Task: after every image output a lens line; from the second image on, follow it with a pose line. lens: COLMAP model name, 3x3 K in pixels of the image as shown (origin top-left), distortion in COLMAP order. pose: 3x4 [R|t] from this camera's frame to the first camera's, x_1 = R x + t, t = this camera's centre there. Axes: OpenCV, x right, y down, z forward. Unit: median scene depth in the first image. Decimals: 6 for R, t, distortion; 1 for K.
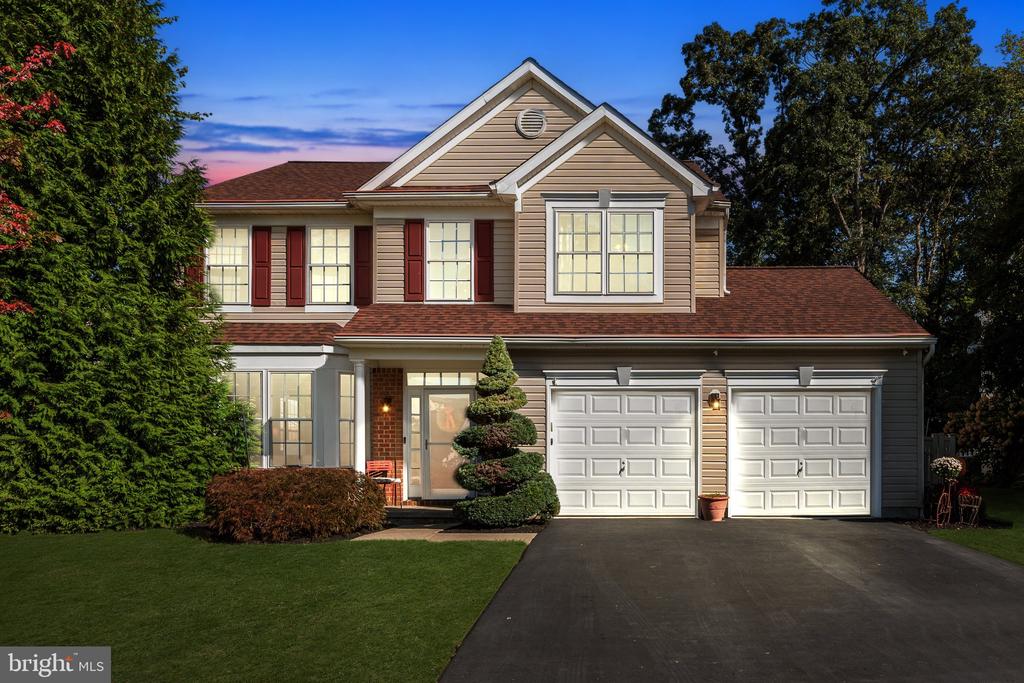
lens RADIAL K [[732.1, 0, 462.9], [0, 732.1, 421.5], [0, 0, 1]] dist [0.000518, 0.002815]
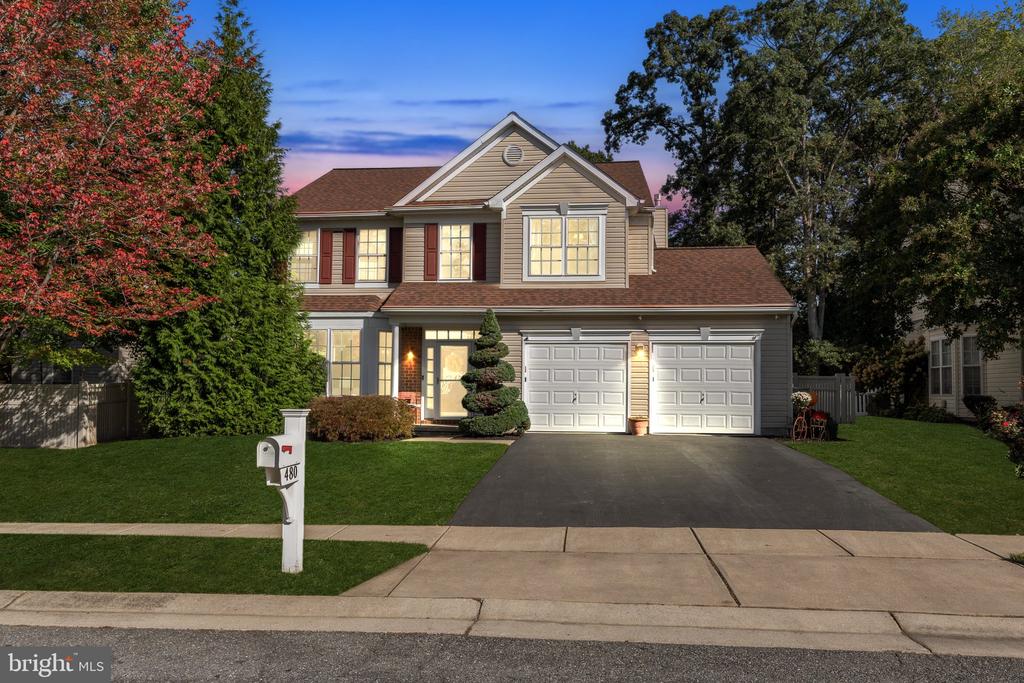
lens RADIAL K [[798.1, 0, 512.7], [0, 798.1, 340.7], [0, 0, 1]] dist [0.003004, 0.000251]
pose [[0.995180, 0.010823, 0.097463, -0.055777], [-0.009134, 0.999800, -0.017764, -0.019728], [-0.097636, 0.016788, 0.995081, -0.542461]]
